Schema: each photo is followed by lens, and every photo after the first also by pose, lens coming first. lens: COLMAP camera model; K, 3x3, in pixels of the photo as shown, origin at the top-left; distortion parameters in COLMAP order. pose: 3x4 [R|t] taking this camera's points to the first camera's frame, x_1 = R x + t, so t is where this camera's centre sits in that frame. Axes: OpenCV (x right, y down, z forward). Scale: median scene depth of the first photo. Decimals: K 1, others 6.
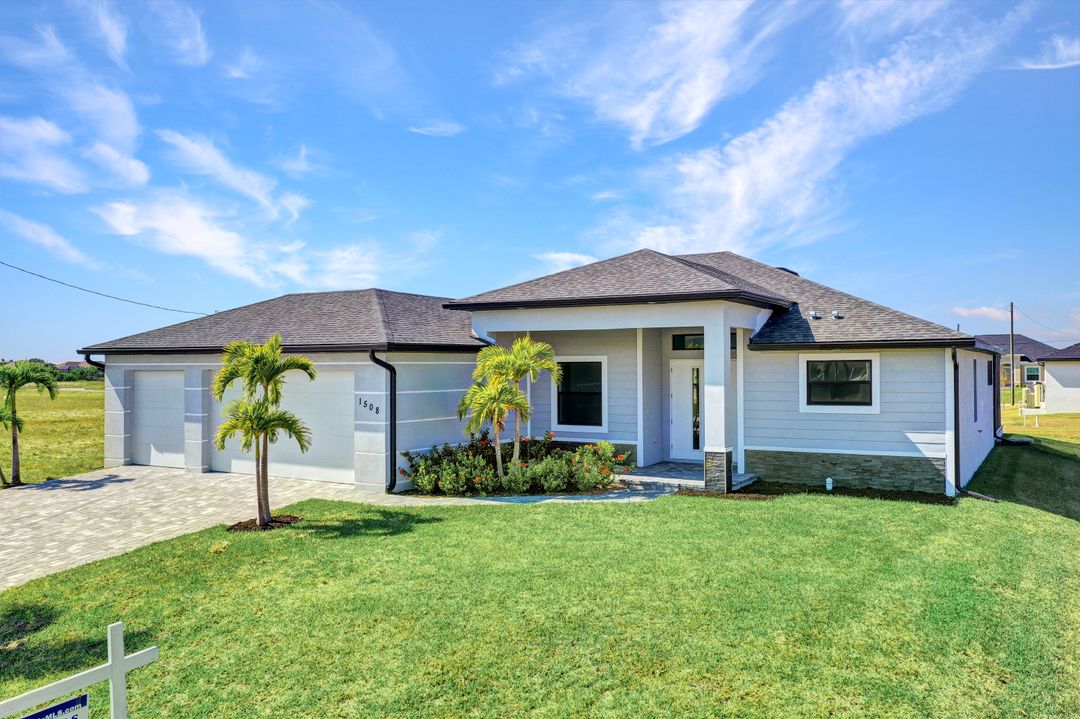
lens RADIAL K [[848.5, 0, 540.0], [0, 848.5, 359.5], [0, 0, 1]] dist [-0.005999, -0.008303]
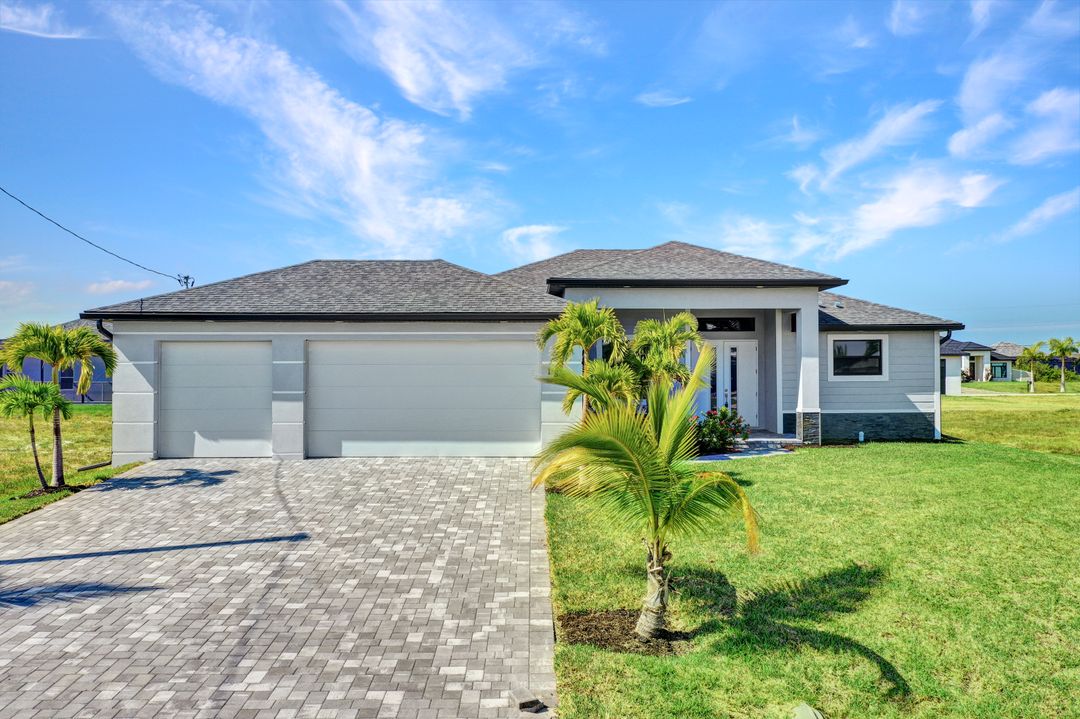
lens RADIAL K [[848.5, 0, 540.0], [0, 848.5, 359.5], [0, 0, 1]] dist [-0.005999, -0.008303]
pose [[0.859729, 0.005689, 0.510719, -0.724878], [-0.006937, 0.999976, 0.000539, 0.033650], [-0.510703, -0.004007, 0.859748, 0.148052]]
